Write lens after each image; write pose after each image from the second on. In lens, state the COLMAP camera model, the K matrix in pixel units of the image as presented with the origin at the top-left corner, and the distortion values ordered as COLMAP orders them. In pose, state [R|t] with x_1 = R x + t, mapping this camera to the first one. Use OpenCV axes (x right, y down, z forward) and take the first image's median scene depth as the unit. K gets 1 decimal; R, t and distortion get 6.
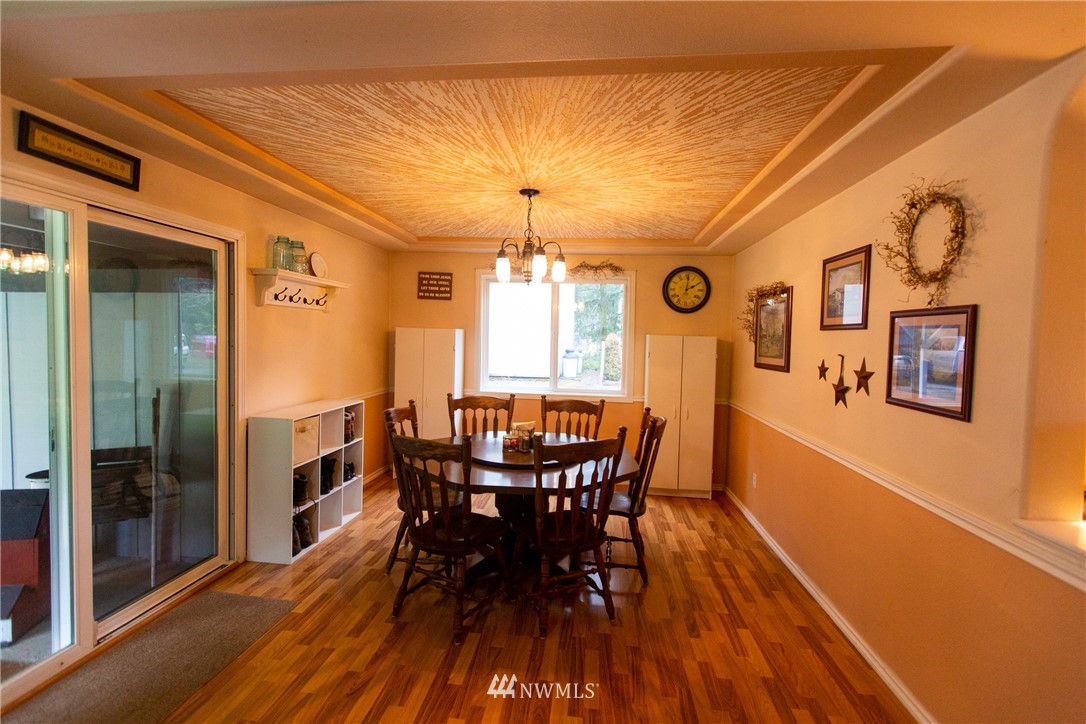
lens RADIAL K [[489.0, 0, 540.6], [0, 489.0, 357.7], [0, 0, 1]] dist [0.001775, 0.000252]
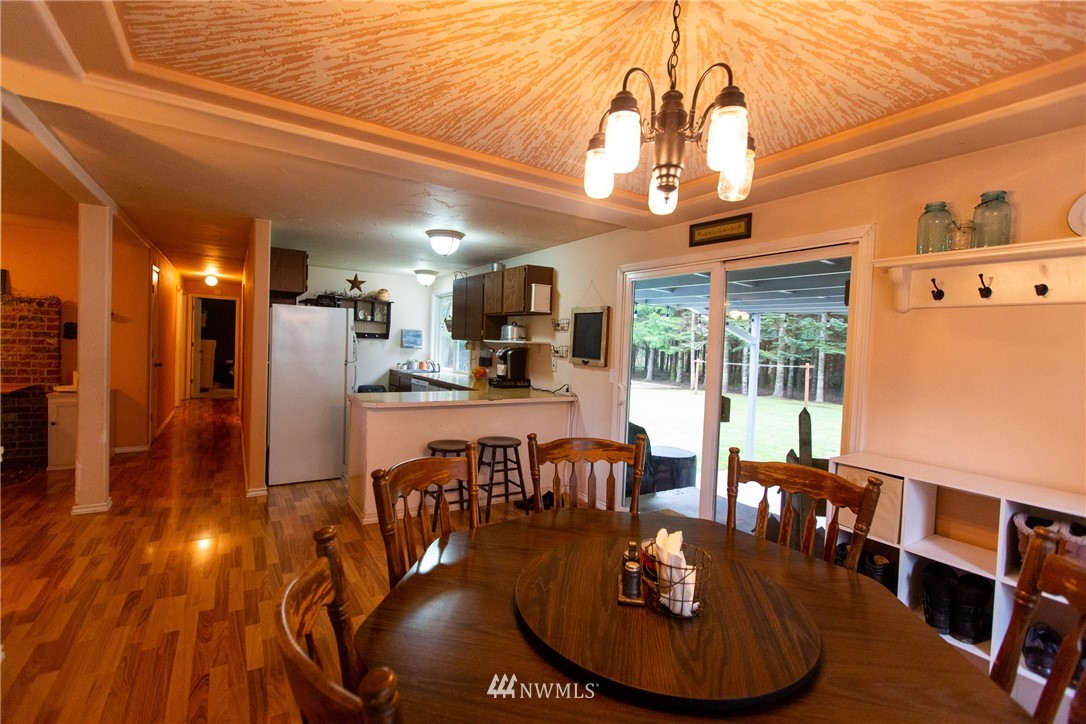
lens RADIAL K [[489.0, 0, 540.6], [0, 489.0, 357.7], [0, 0, 1]] dist [0.001775, 0.000252]
pose [[-0.777909, -0.037635, -0.627249, 0.452267], [-0.086290, 0.995146, 0.047306, -0.036488], [0.622424, 0.090925, -0.777381, 1.826563]]
